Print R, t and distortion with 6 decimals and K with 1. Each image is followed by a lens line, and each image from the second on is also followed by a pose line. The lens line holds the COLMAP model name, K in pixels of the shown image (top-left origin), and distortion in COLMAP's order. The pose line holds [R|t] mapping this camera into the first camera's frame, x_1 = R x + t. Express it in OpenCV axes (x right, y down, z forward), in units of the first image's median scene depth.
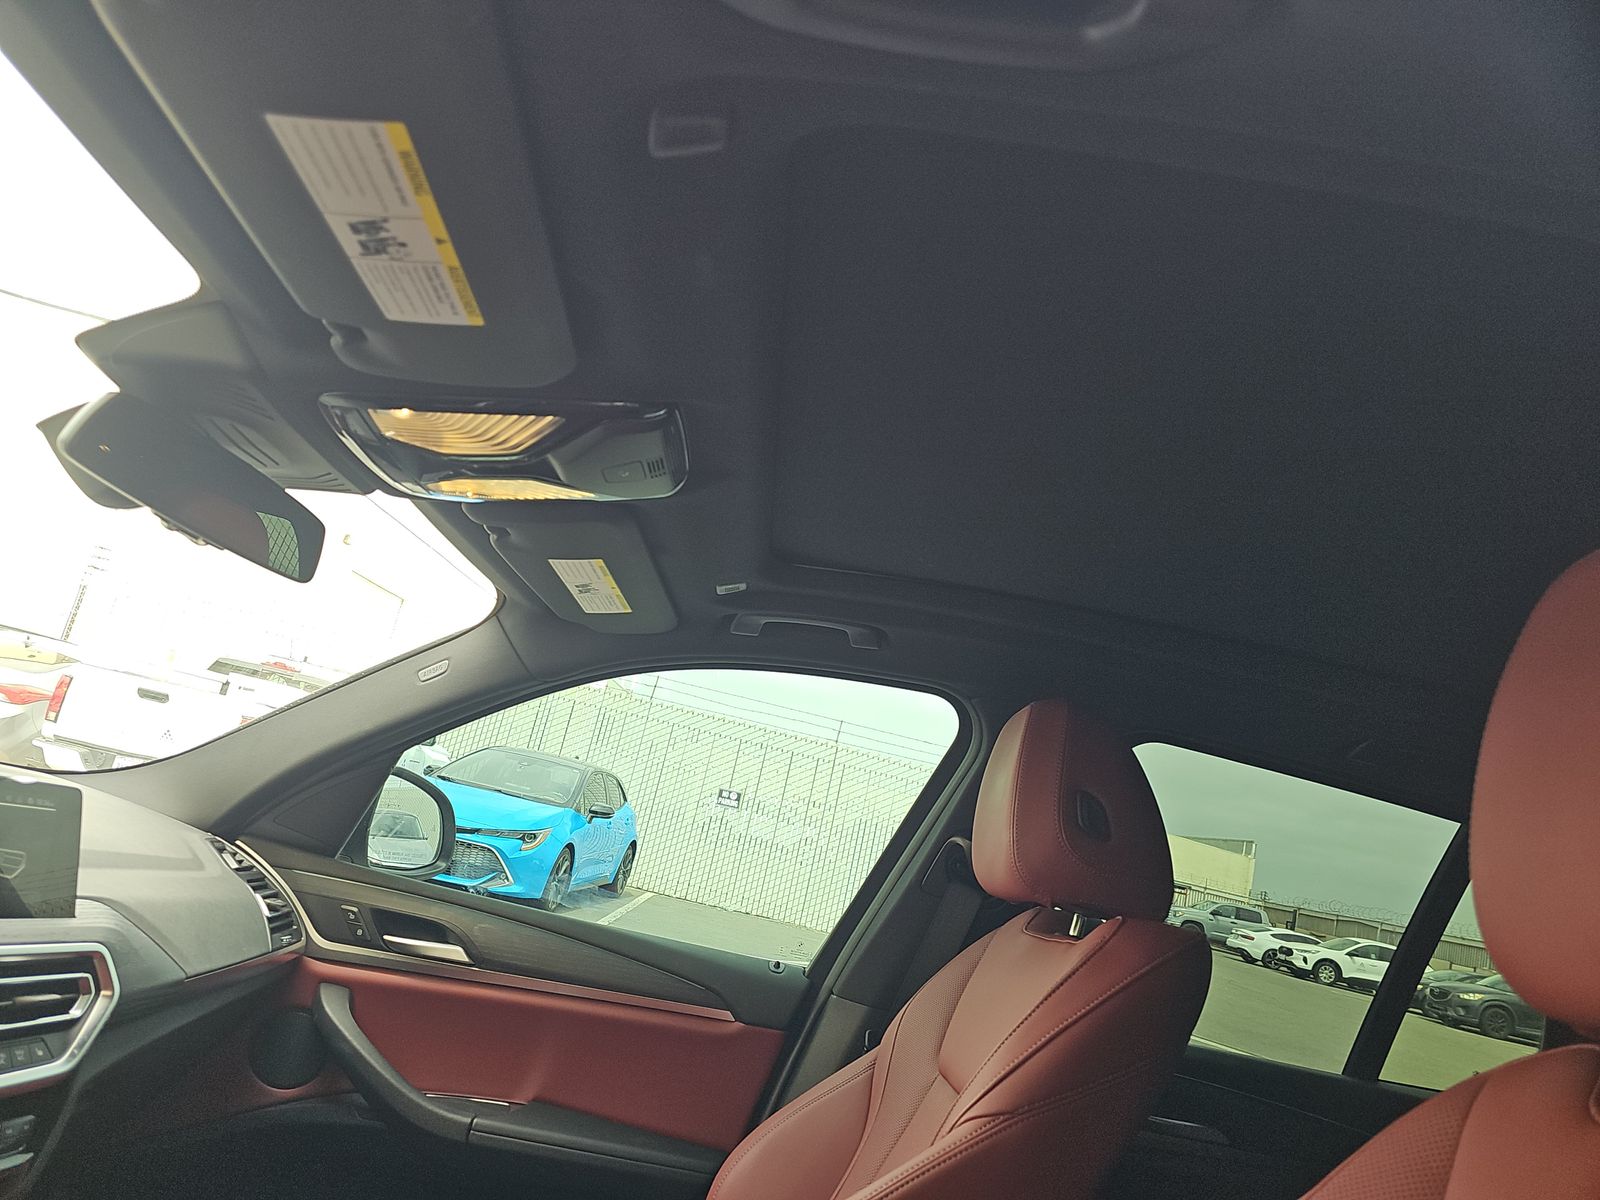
lens RADIAL K [[1064.3, 0, 789.0], [0, 1064.3, 594.2], [0, 0, 1]] dist [0.064139, -0.066614]
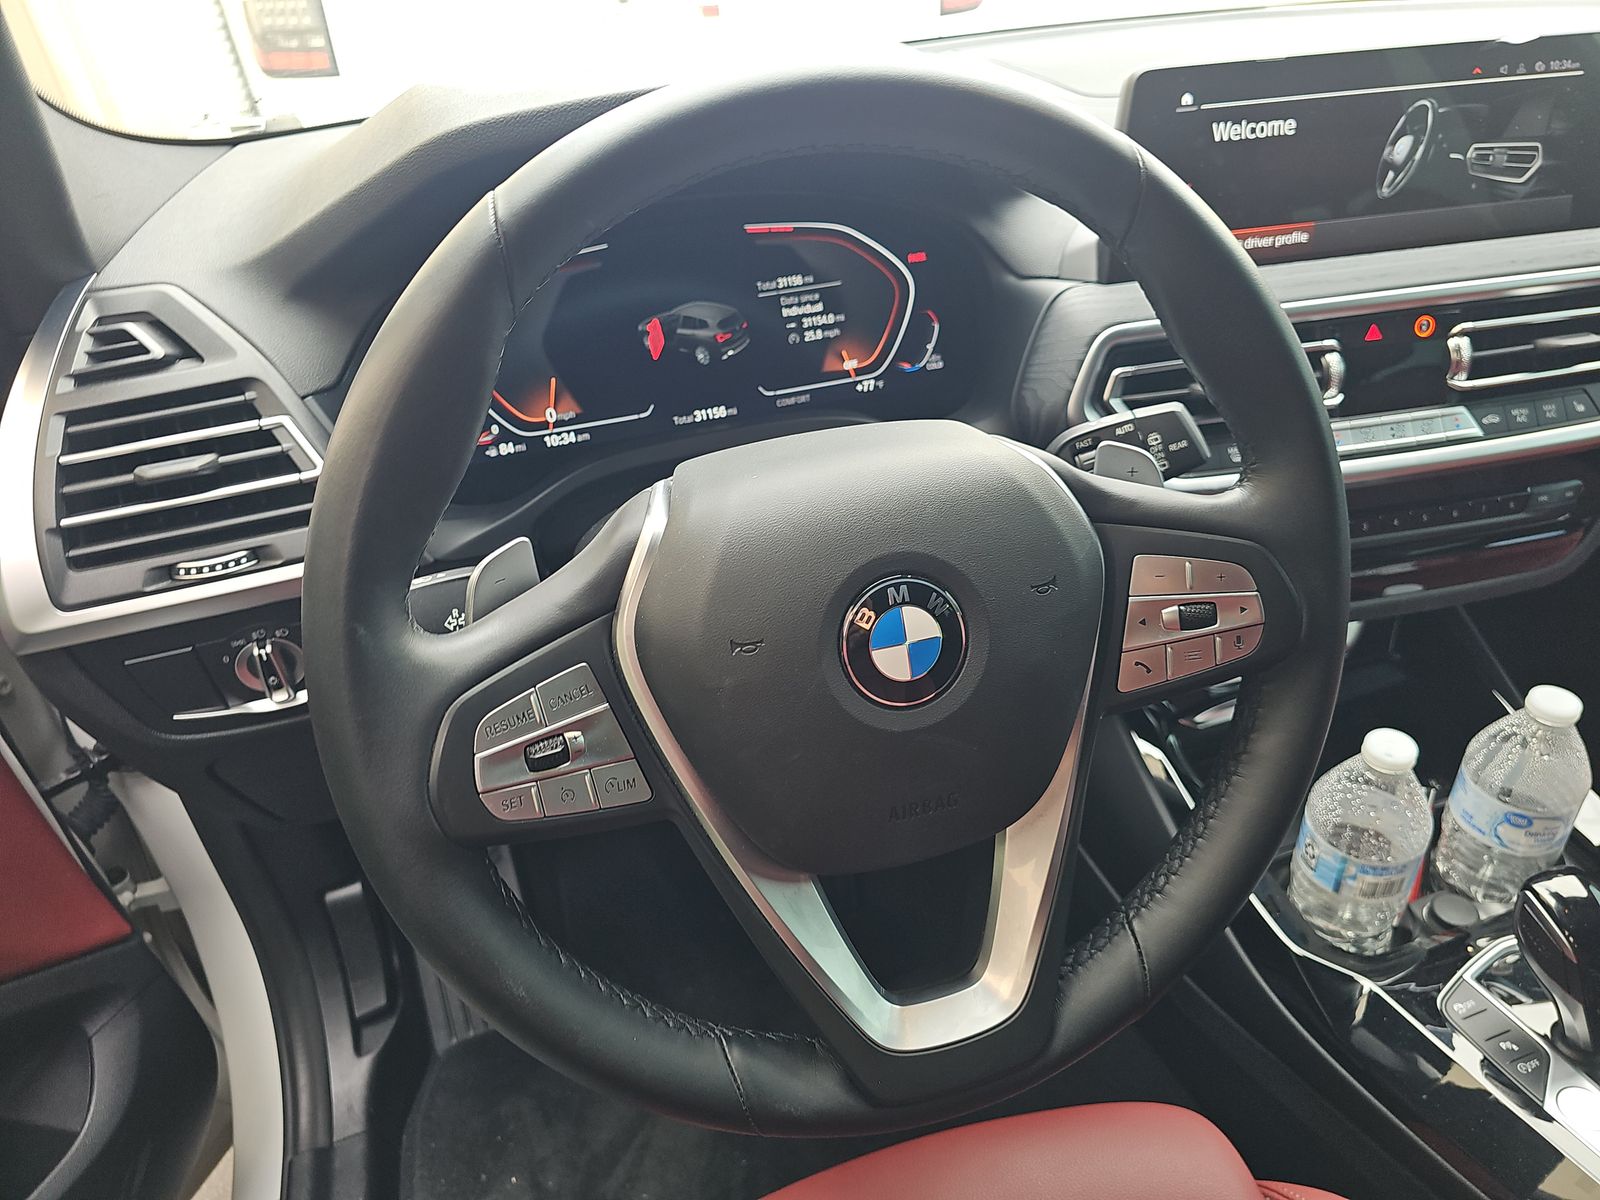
lens RADIAL K [[1068.4, 0, 803.0], [0, 1068.4, 590.2], [0, 0, 1]] dist [0.052423, -0.064454]
pose [[0.253863, 0.289197, -0.922994, -0.052260], [0.363942, 0.855568, 0.368170, 0.031140], [0.896159, -0.429381, 0.111946, 0.209754]]
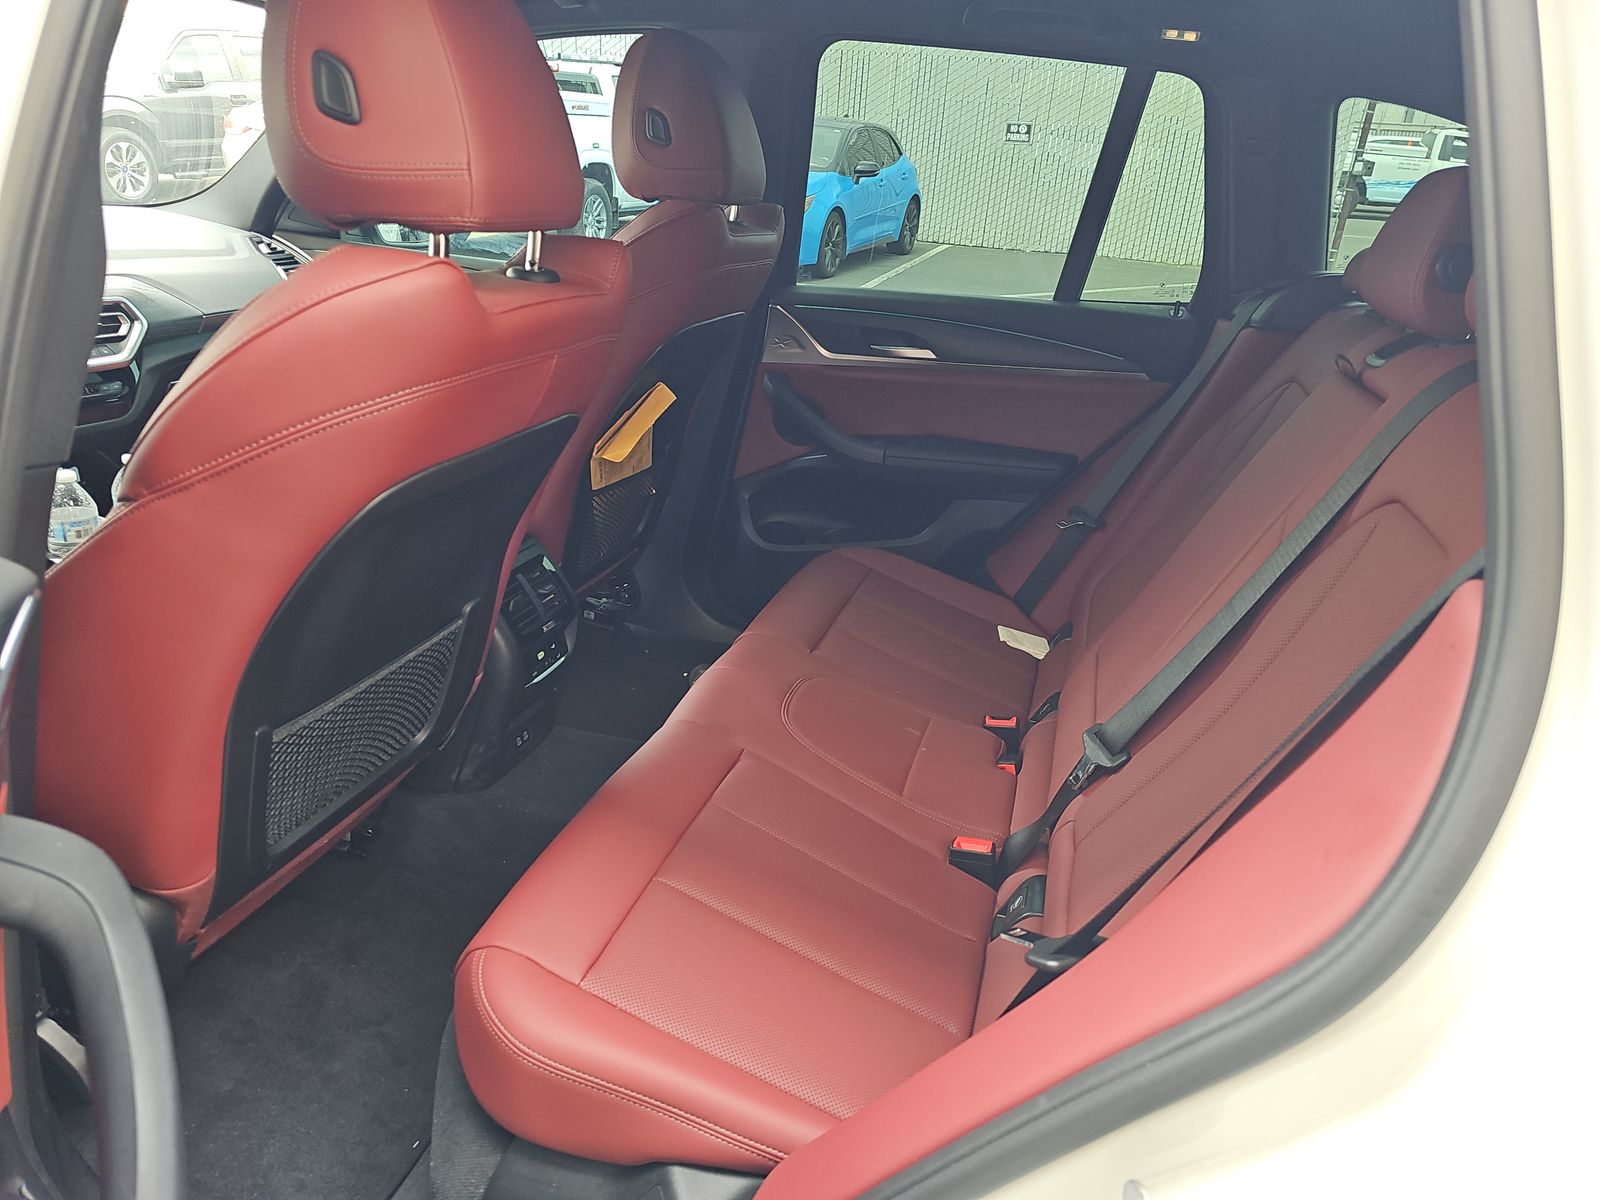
lens RADIAL K [[1064.3, 0, 789.0], [0, 1064.3, 594.2], [0, 0, 1]] dist [0.064139, -0.066614]
pose [[0.941676, -0.028551, -0.335308, 0.651930], [0.207973, 0.832710, 0.513168, 0.021091], [0.264563, -0.552973, 0.790081, -0.277302]]
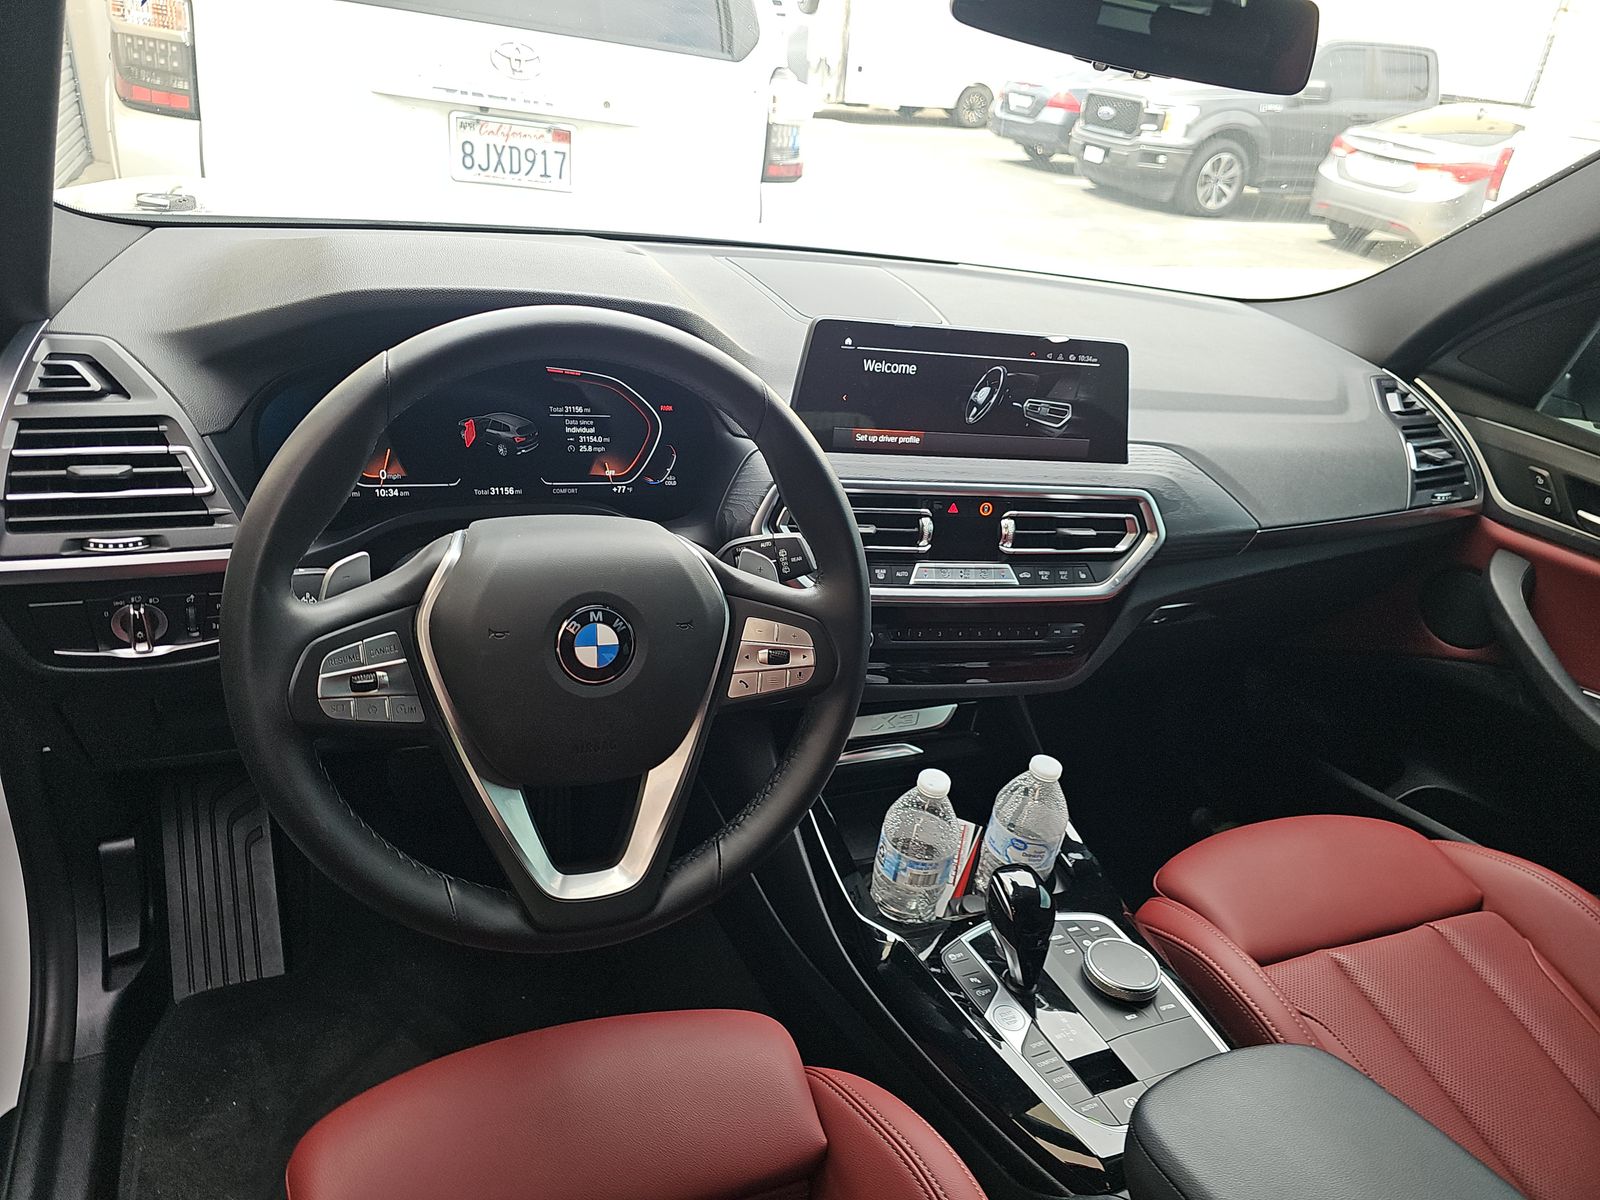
lens RADIAL K [[1064.3, 0, 789.0], [0, 1064.3, 594.2], [0, 0, 1]] dist [0.064139, -0.066614]
pose [[0.385198, 0.253597, -0.887305, 0.125027], [0.180741, 0.922148, 0.342018, -0.006588], [0.904961, -0.292117, 0.309374, 0.198305]]
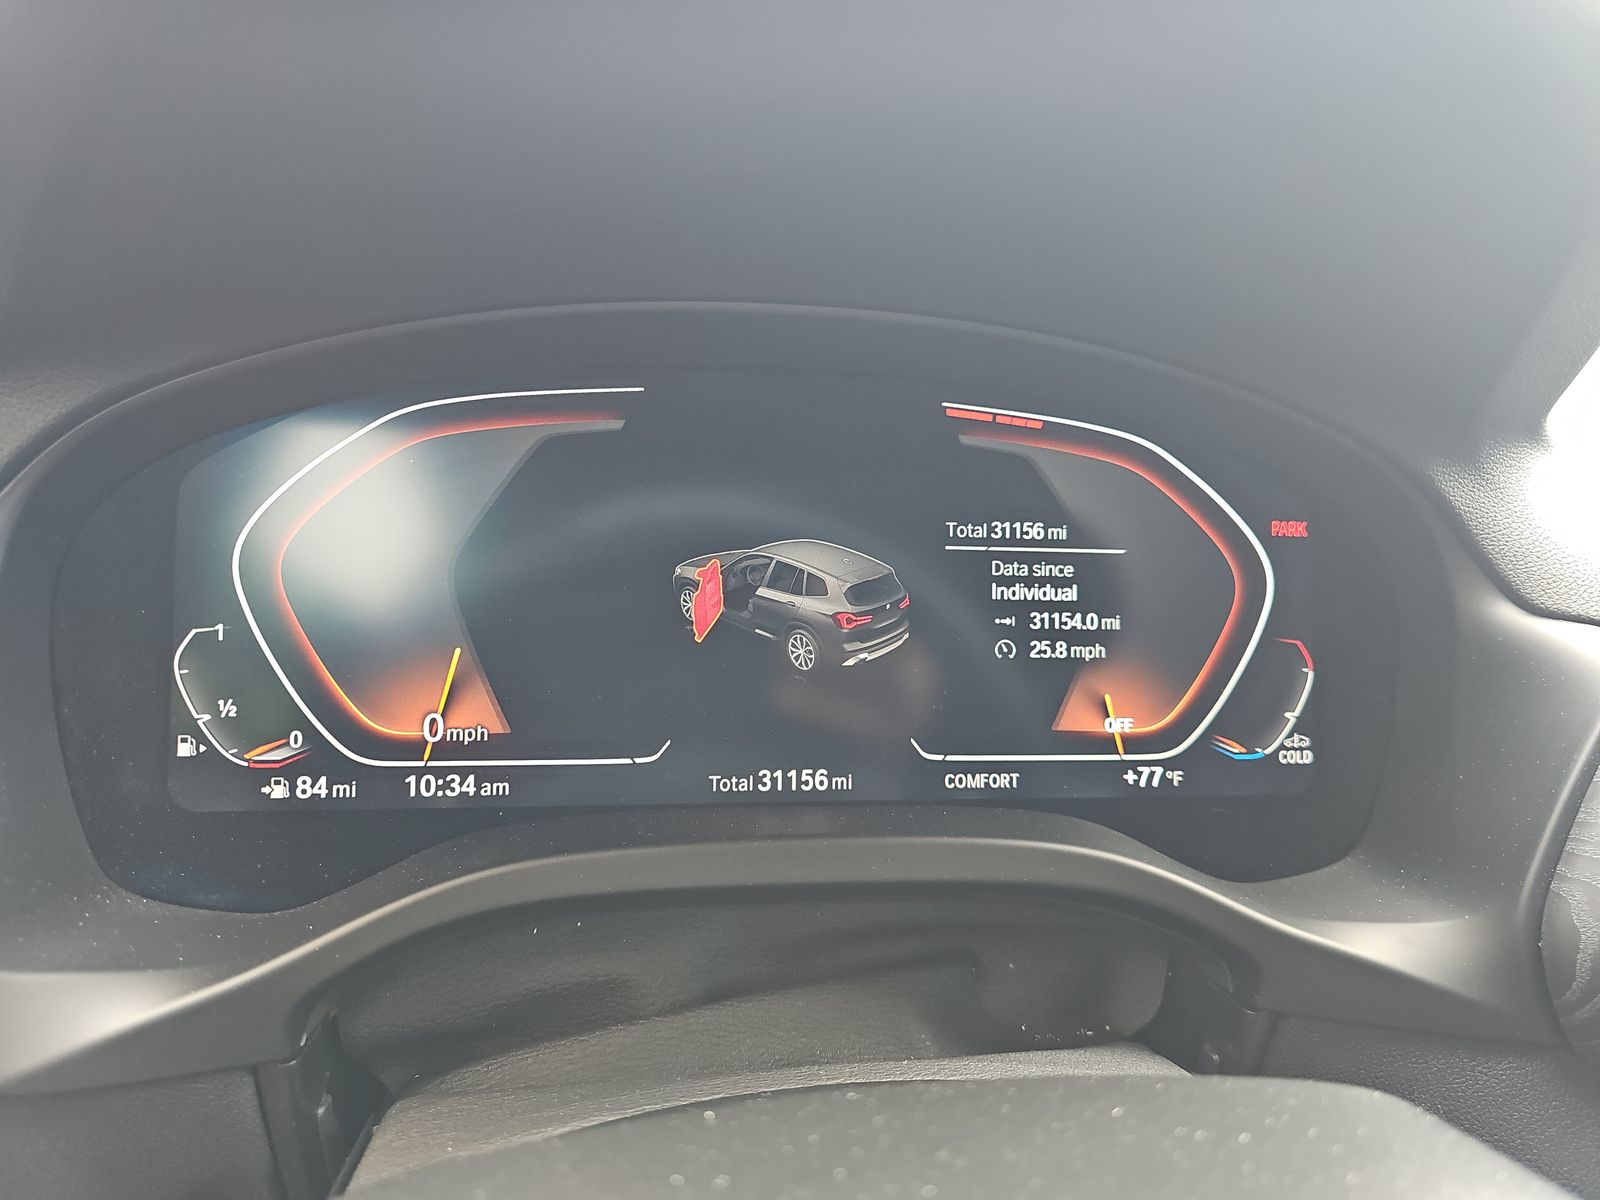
lens RADIAL K [[1068.4, 0, 803.0], [0, 1068.4, 590.2], [0, 0, 1]] dist [0.052423, -0.064454]
pose [[0.136517, 0.106645, -0.984881, -0.289987], [0.215741, 0.967125, 0.134627, 0.056538], [0.966860, -0.230858, 0.109021, 0.242926]]
